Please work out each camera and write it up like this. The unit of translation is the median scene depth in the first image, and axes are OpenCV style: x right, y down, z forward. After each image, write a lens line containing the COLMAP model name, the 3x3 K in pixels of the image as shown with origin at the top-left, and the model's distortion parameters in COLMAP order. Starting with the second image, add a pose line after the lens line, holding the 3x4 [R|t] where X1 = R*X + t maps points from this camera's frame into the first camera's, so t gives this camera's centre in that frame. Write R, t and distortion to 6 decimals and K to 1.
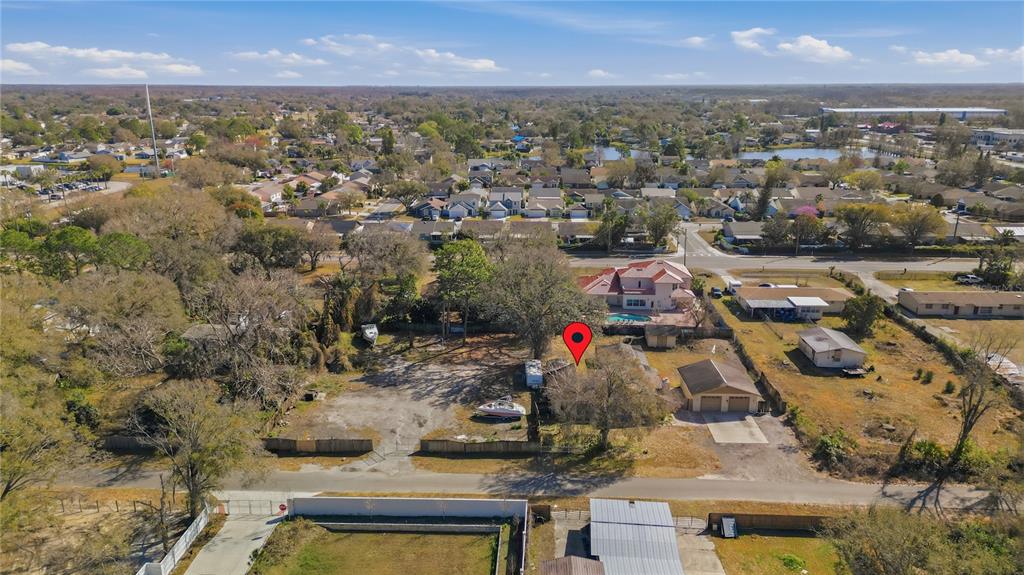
lens RADIAL K [[722.9, 0, 512.0], [0, 722.9, 287.5], [0, 0, 1]] dist [0.077489, -0.000015]
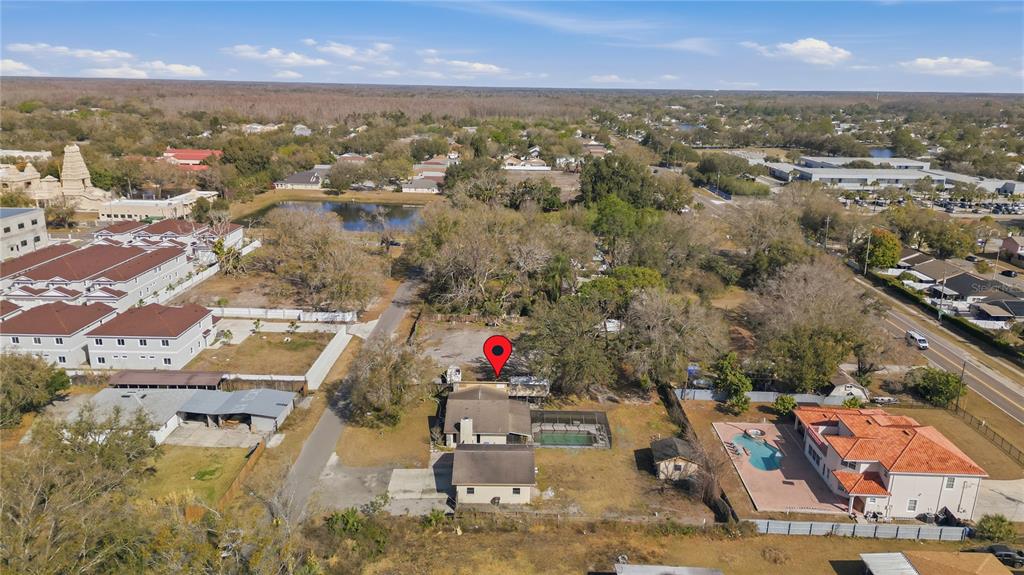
lens RADIAL K [[719.2, 0, 512.0], [0, 719.2, 287.5], [0, 0, 1]] dist [0.041909, 0.000788]
pose [[0.013673, 0.276075, -0.961039, 1.097458], [-0.279699, 0.923817, 0.261402, -0.304830], [0.959990, 0.265227, 0.089850, 0.939922]]
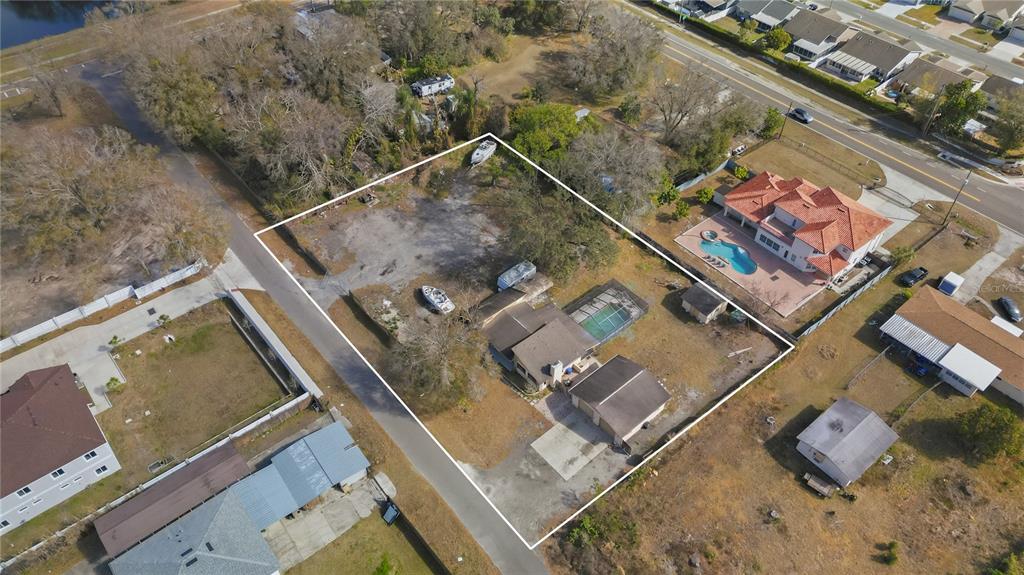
lens RADIAL K [[722.9, 0, 512.0], [0, 722.9, 287.5], [0, 0, 1]] dist [0.077489, -0.000015]
pose [[0.662157, 0.538529, -0.521090, 0.629219], [-0.207119, 0.799810, 0.563387, -0.492174], [0.720174, -0.265123, 0.641139, 0.371091]]
